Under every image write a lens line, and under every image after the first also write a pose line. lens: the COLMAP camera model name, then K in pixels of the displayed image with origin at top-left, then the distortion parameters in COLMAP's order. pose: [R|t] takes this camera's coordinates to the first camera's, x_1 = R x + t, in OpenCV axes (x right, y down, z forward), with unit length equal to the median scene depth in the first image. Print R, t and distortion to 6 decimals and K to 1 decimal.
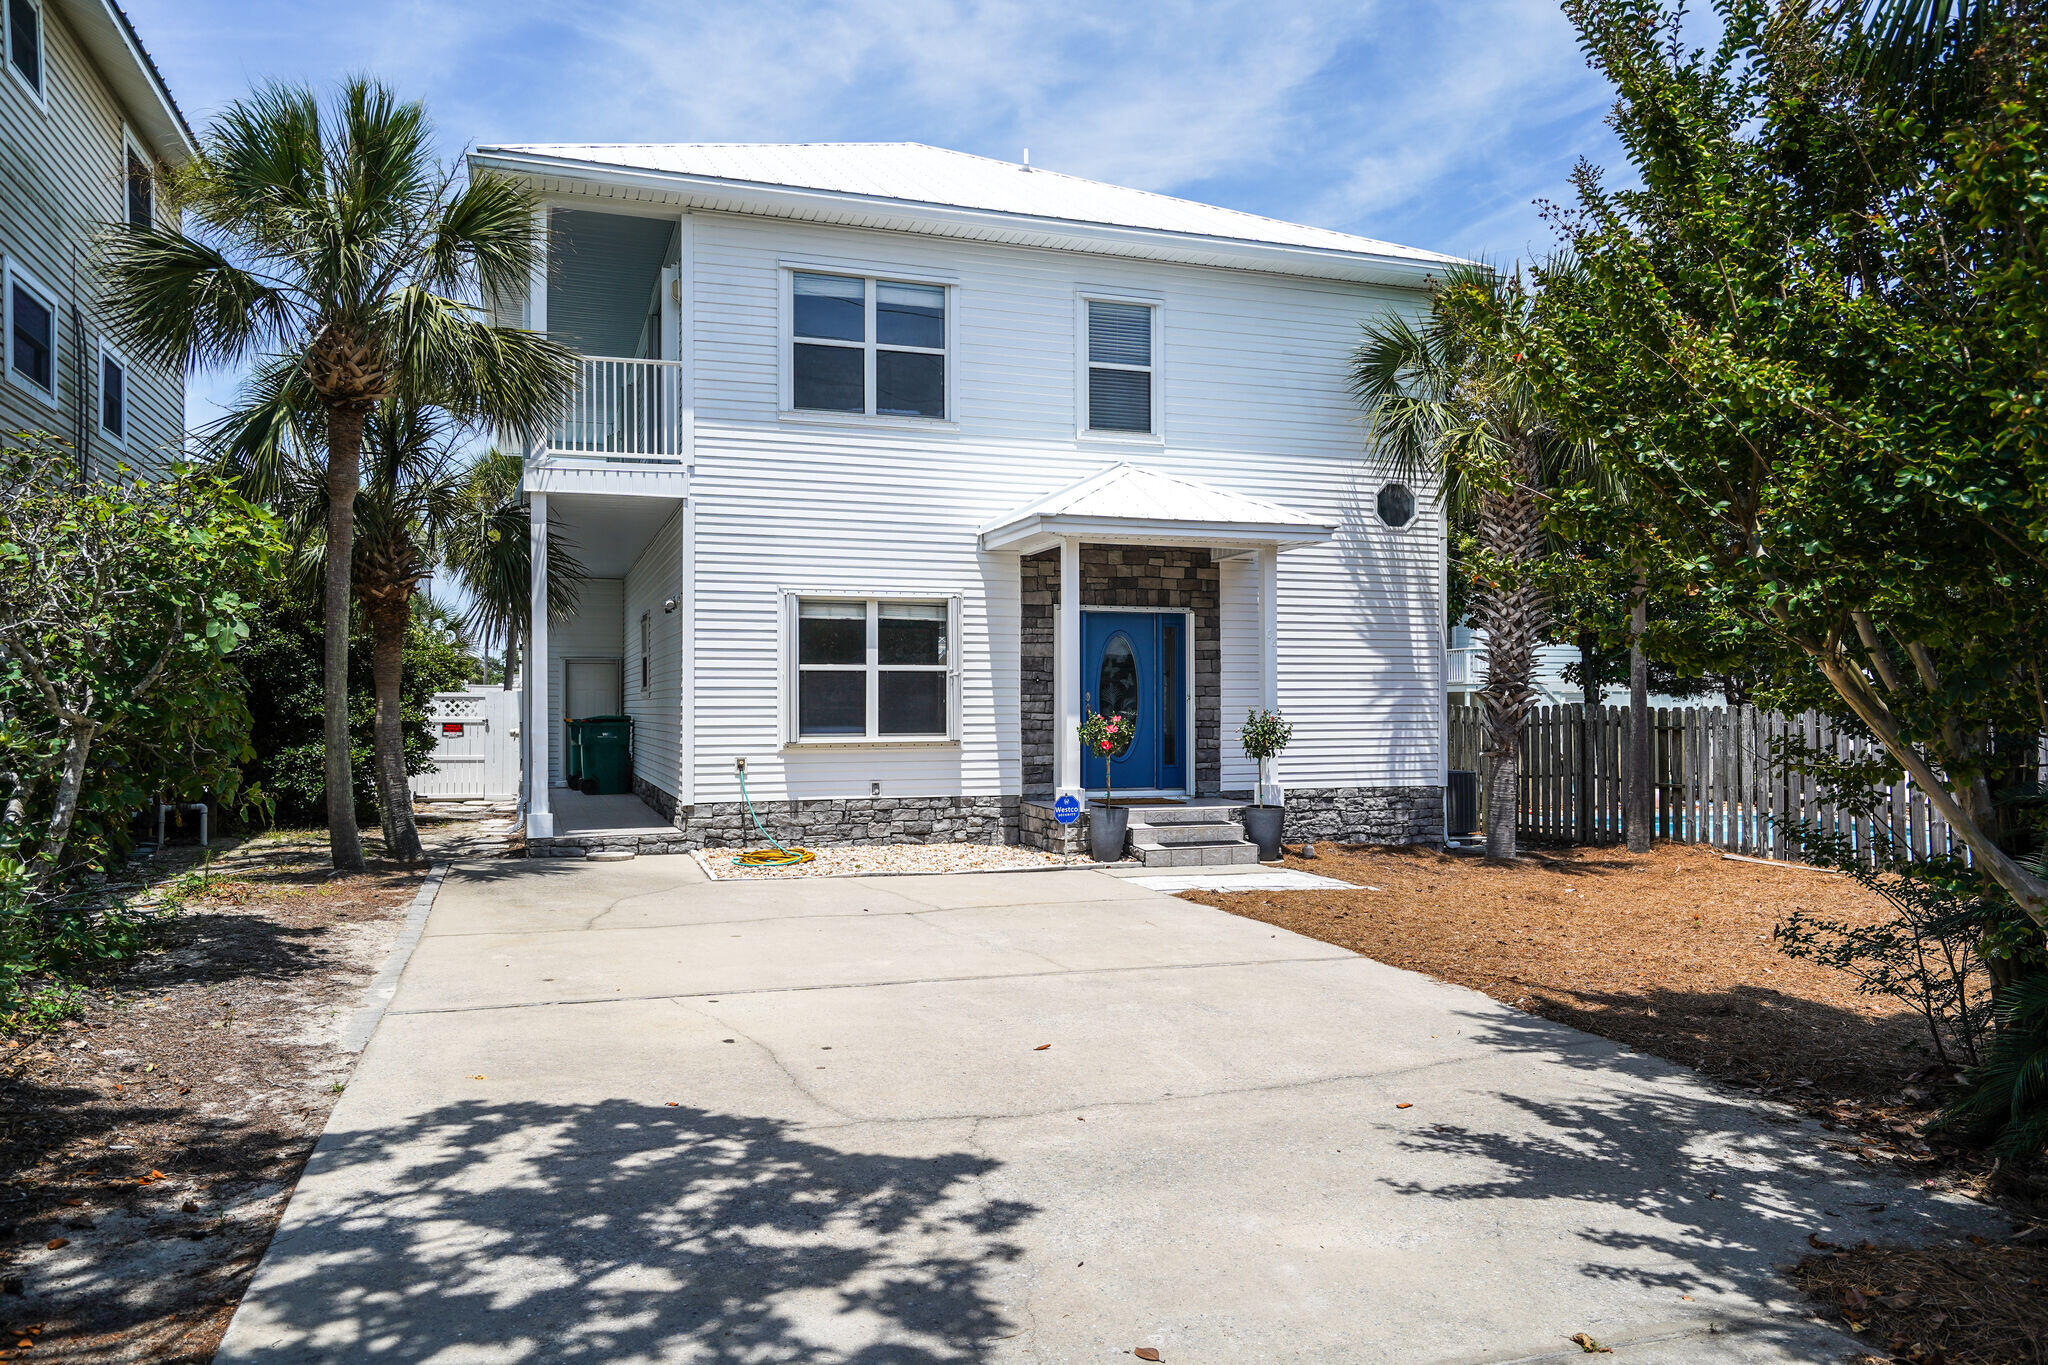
lens RADIAL K [[1465.3, 0, 1027.9], [0, 1465.3, 695.0], [0, 0, 1]] dist [0.038194, -0.016444]
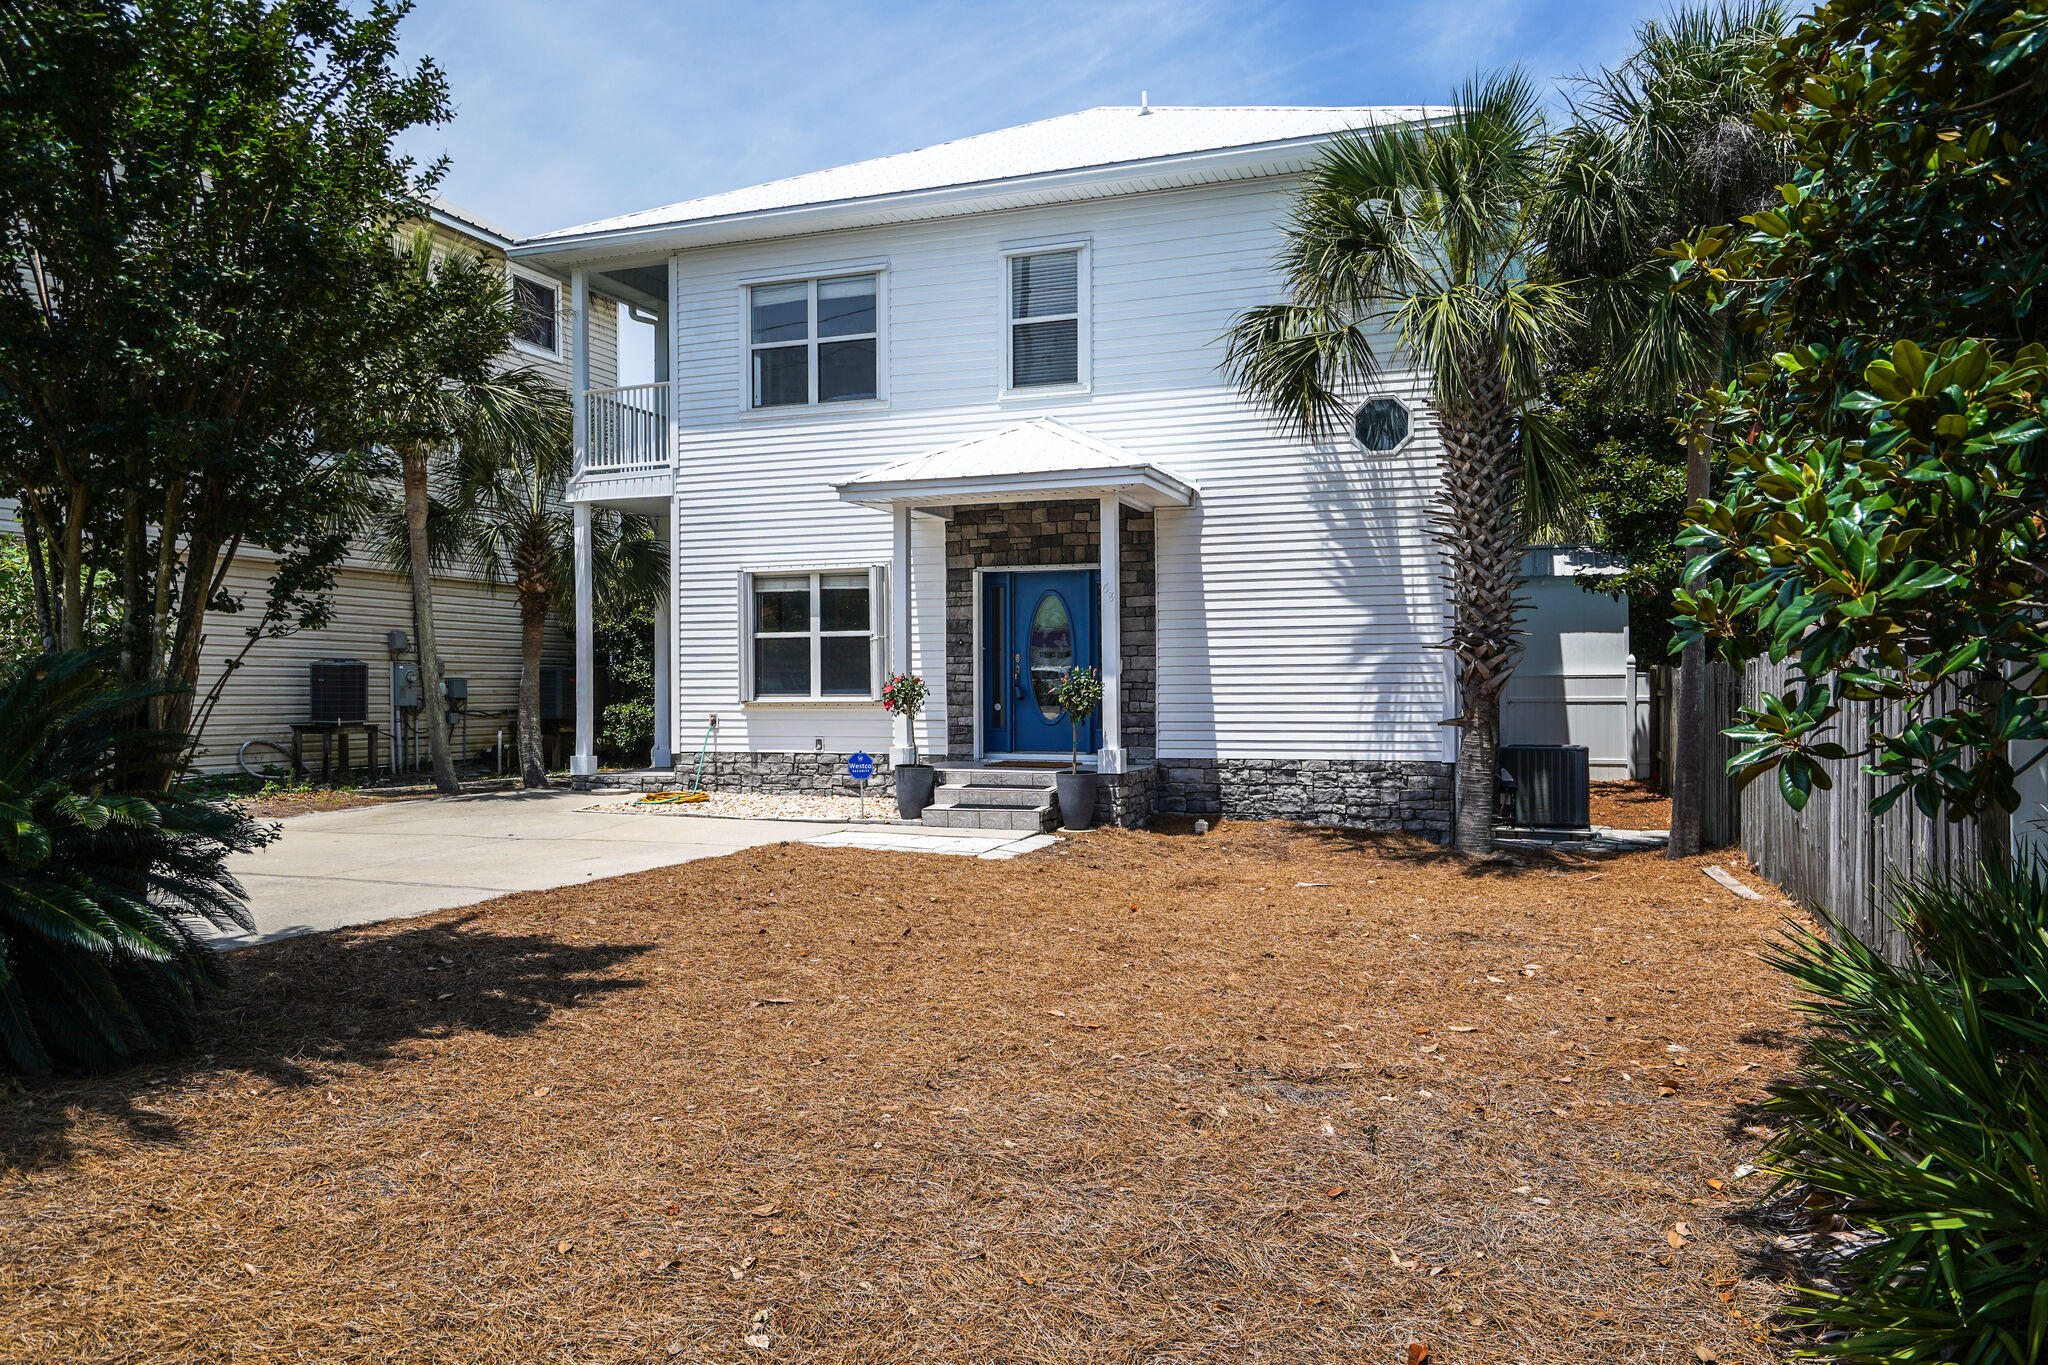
lens RADIAL K [[1465.3, 0, 1015.5], [0, 1465.3, 686.1], [0, 0, 1]] dist [0.038194, -0.016444]
pose [[0.765225, -0.001014, -0.643763, 0.683801], [0.009498, 0.999908, 0.009716, 0.010396], [0.643693, -0.013549, 0.765164, 0.241824]]
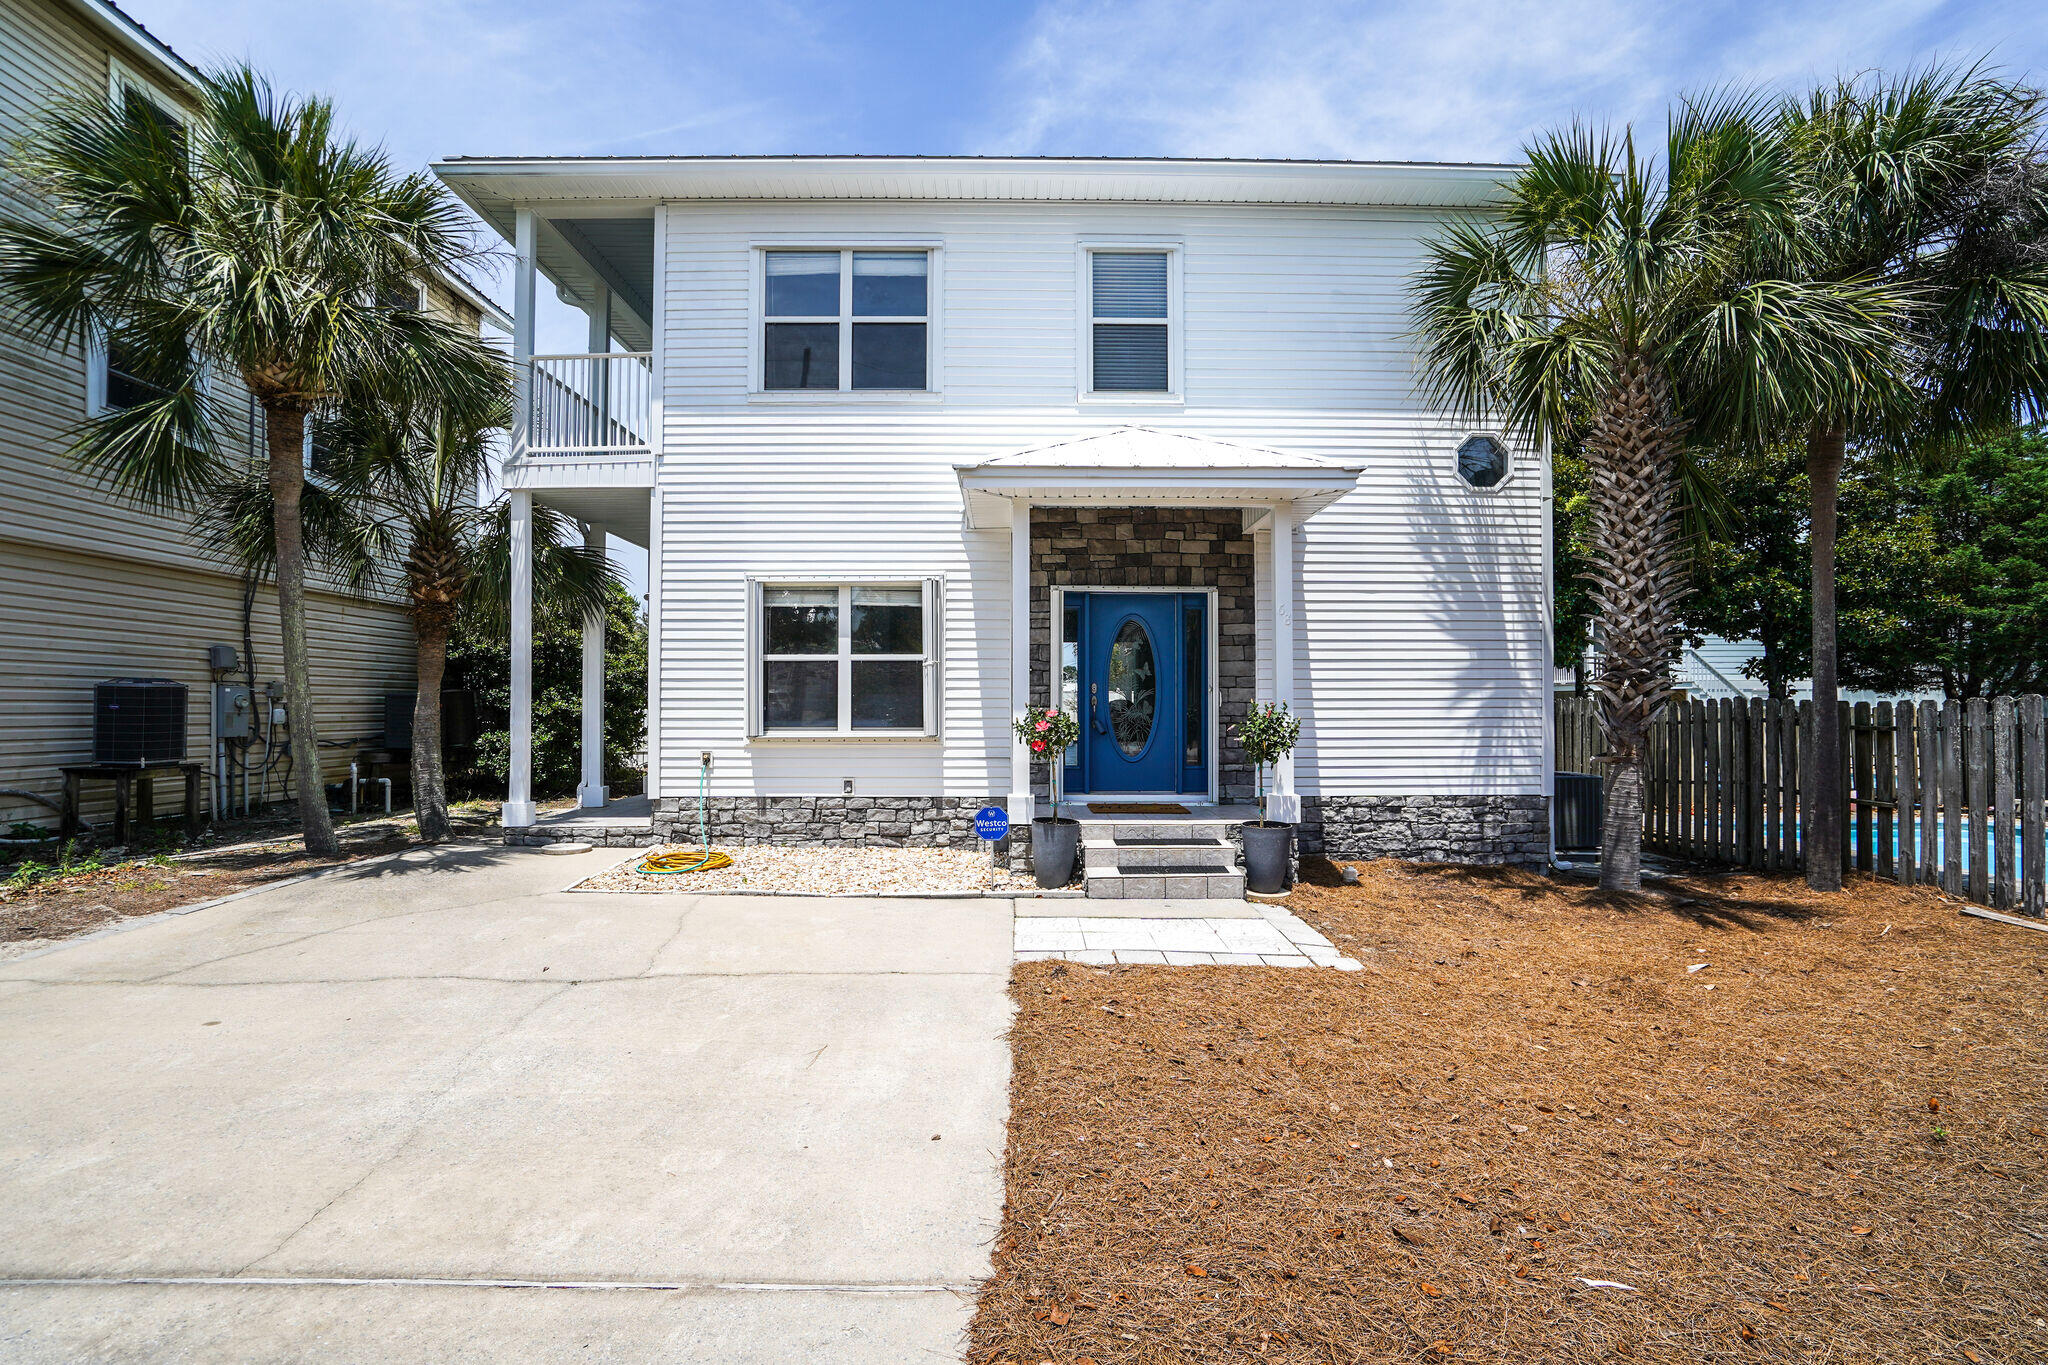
lens RADIAL K [[948.1, 0, 1031.3], [0, 948.1, 691.8], [0, 0, 1]] dist [-0.038075, 0.013919]
pose [[0.947154, -0.001770, -0.320773, 0.192537], [0.000571, 0.999992, -0.003833, 0.005452], [0.320778, 0.003447, 0.947148, 0.441014]]
